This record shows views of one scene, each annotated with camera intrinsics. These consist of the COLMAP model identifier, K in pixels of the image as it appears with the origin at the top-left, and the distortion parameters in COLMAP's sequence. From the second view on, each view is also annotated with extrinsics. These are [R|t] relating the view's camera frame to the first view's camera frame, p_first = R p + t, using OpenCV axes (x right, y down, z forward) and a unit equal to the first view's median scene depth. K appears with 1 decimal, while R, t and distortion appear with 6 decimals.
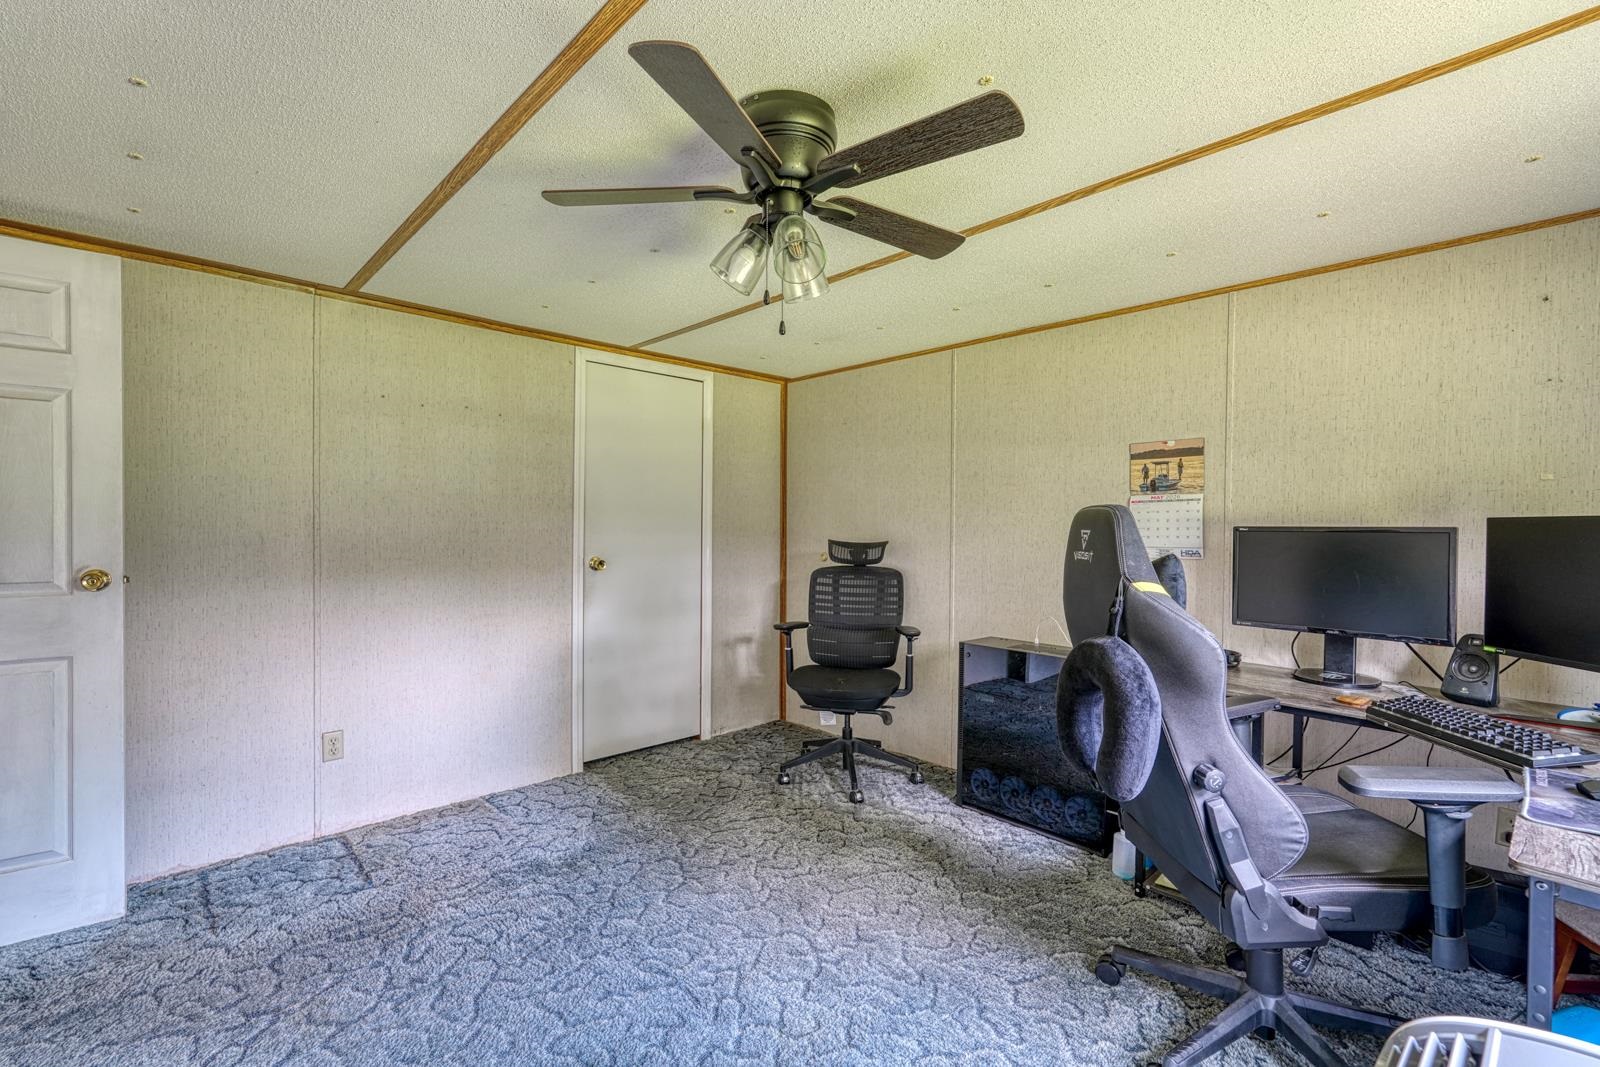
lens RADIAL K [[706.1, 0, 795.6], [0, 706.1, 537.5], [0, 0, 1]] dist [-0.017491, 0.009792]
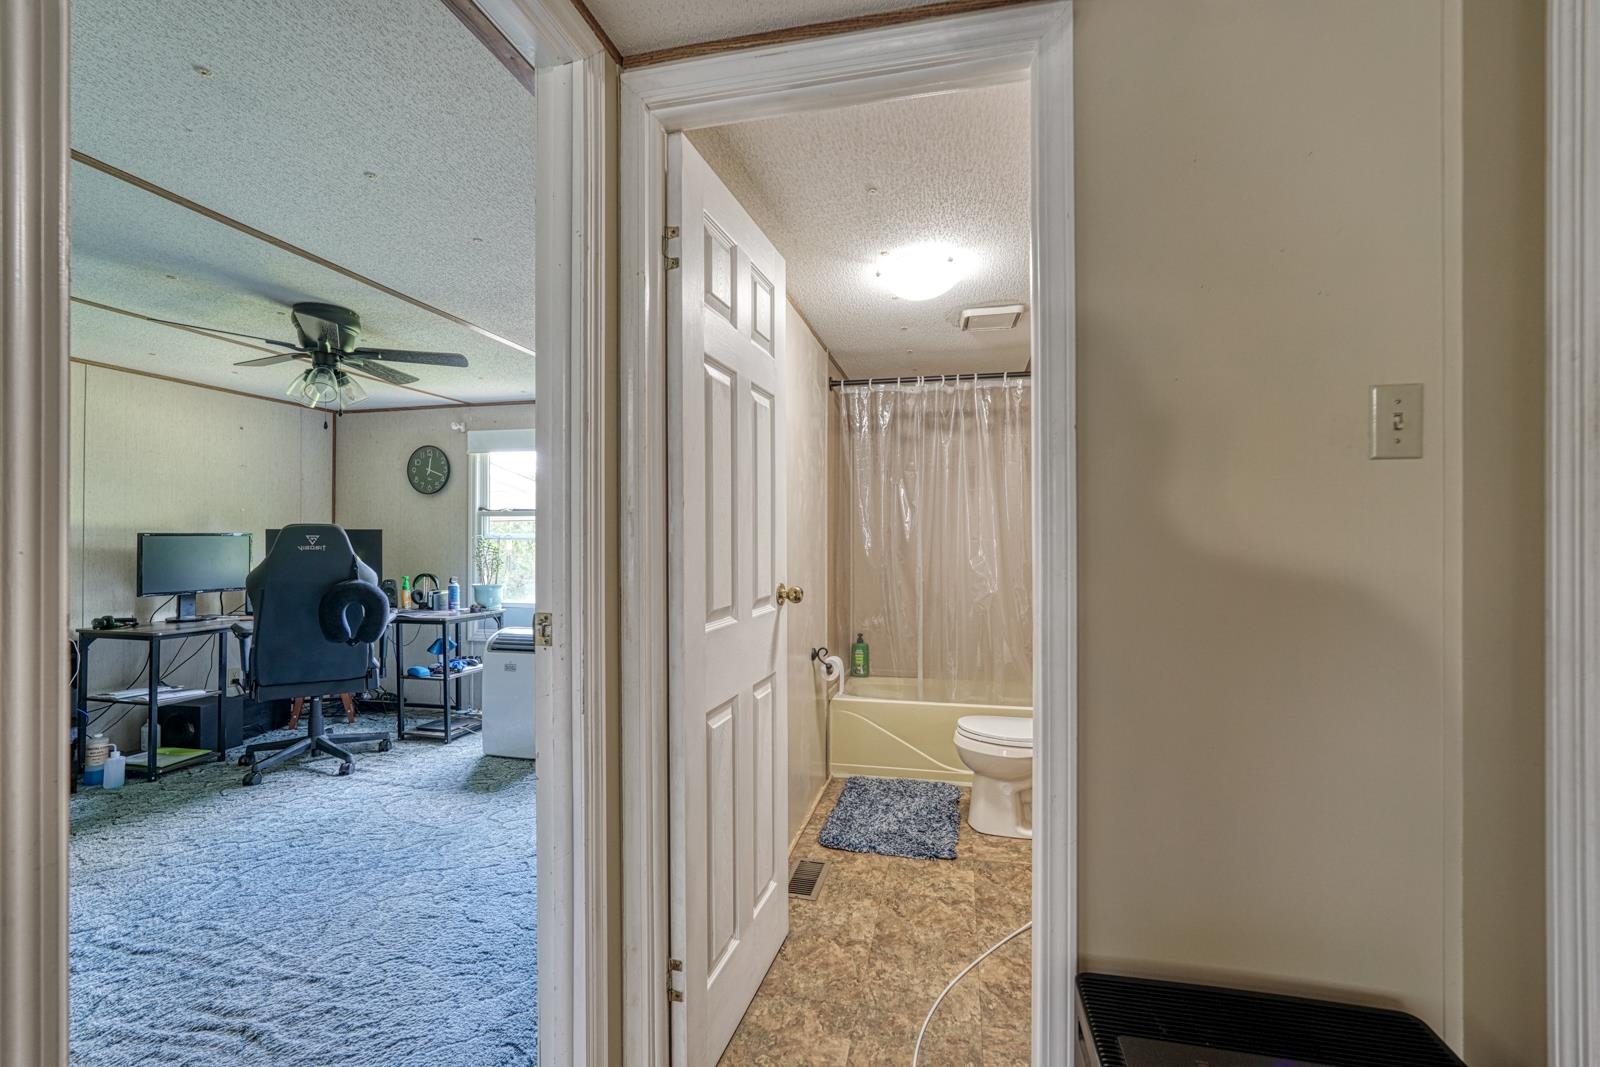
lens RADIAL K [[701.3, 0, 797.8], [0, 701.3, 539.5], [0, 0, 1]] dist [-0.016095, 0.006633]
pose [[-0.555217, -0.006967, 0.831676, -1.220400], [0.009328, 0.999850, 0.014602, -0.007943], [-0.831653, 0.015865, -0.555068, 0.552614]]
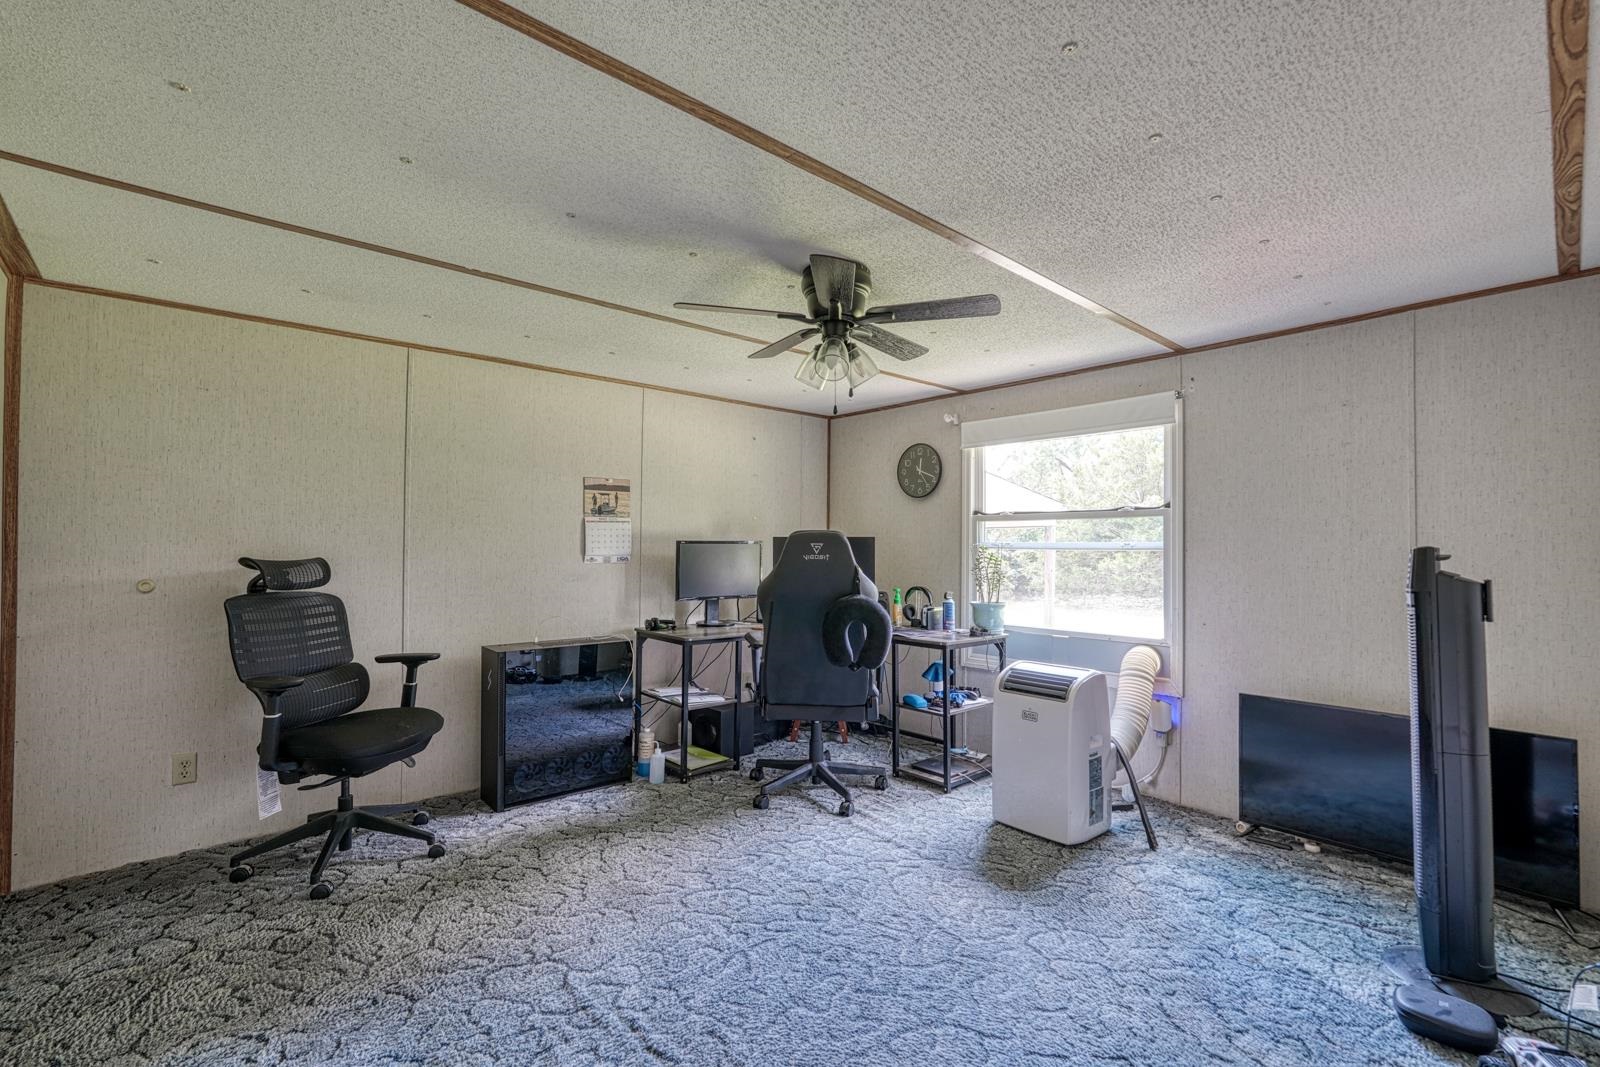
lens RADIAL K [[706.1, 0, 795.6], [0, 706.1, 537.5], [0, 0, 1]] dist [-0.017491, 0.009792]
pose [[0.026475, 0.005676, 0.999633, -0.848518], [0.011239, 0.999919, -0.005976, -0.008201], [-0.999586, 0.011393, 0.026409, 0.584636]]
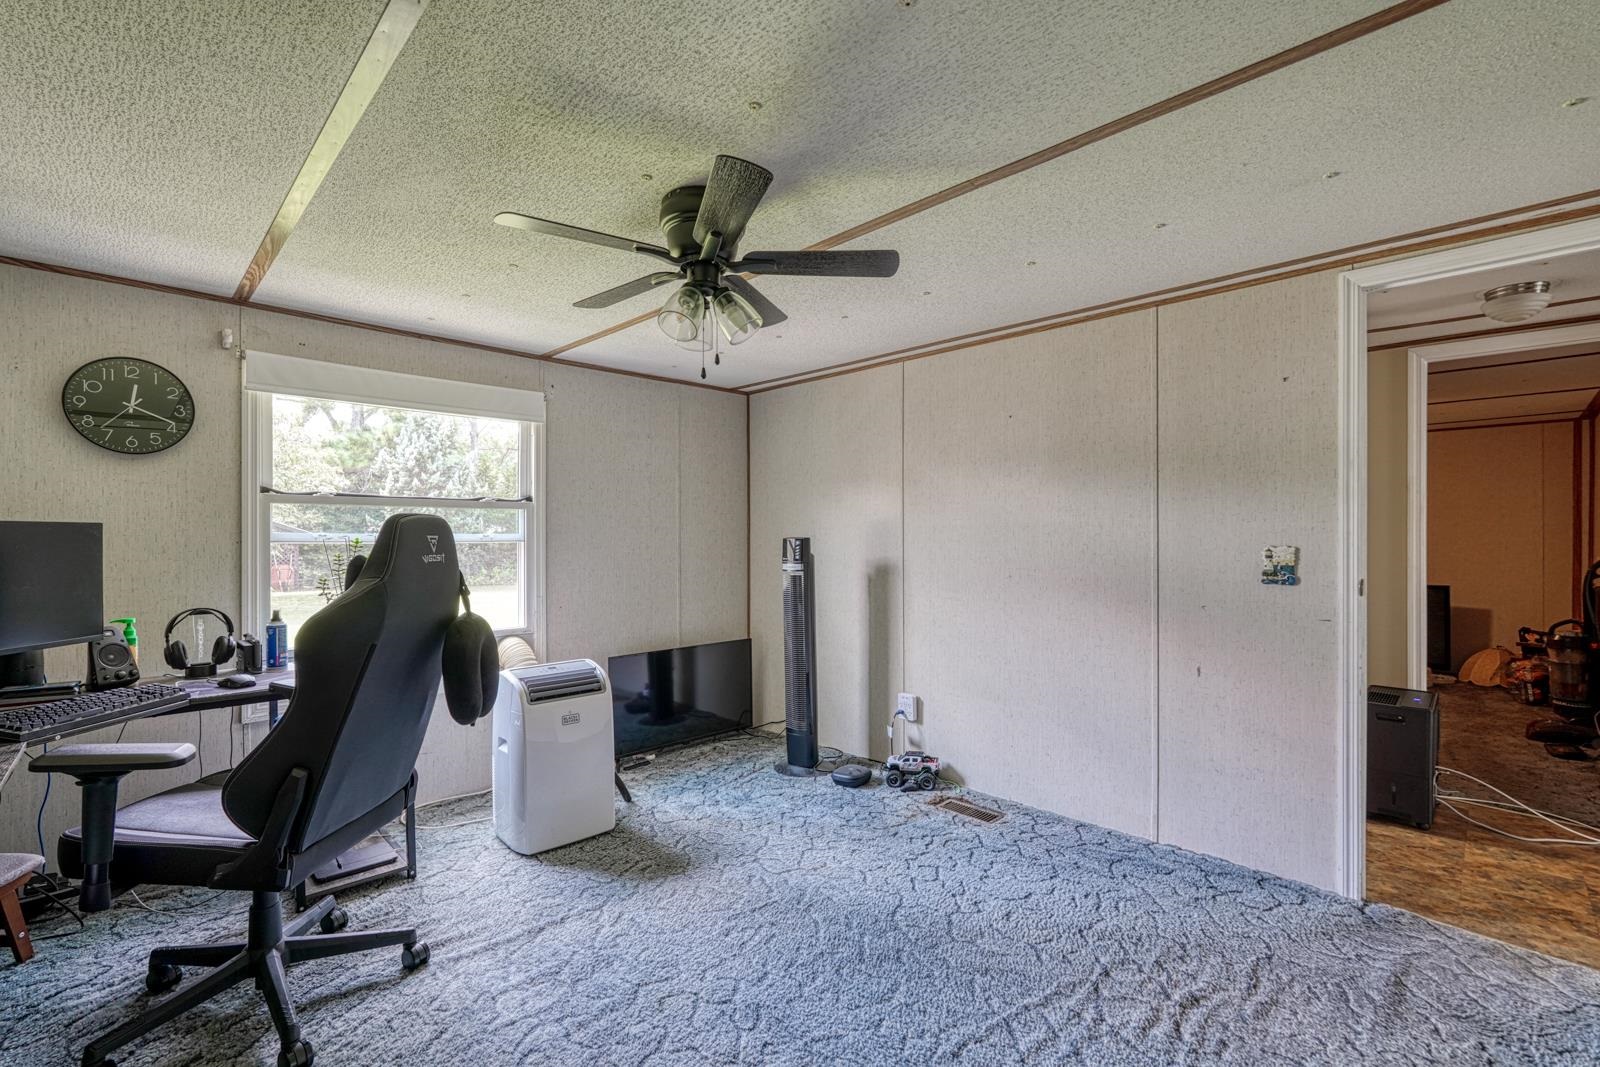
lens RADIAL K [[706.1, 0, 795.6], [0, 706.1, 537.5], [0, 0, 1]] dist [-0.017491, 0.009792]
pose [[-0.999714, -0.002905, -0.023743, -0.091473], [-0.003263, 0.999882, 0.015034, -0.014622], [0.023696, 0.015107, -0.999605, 1.244656]]
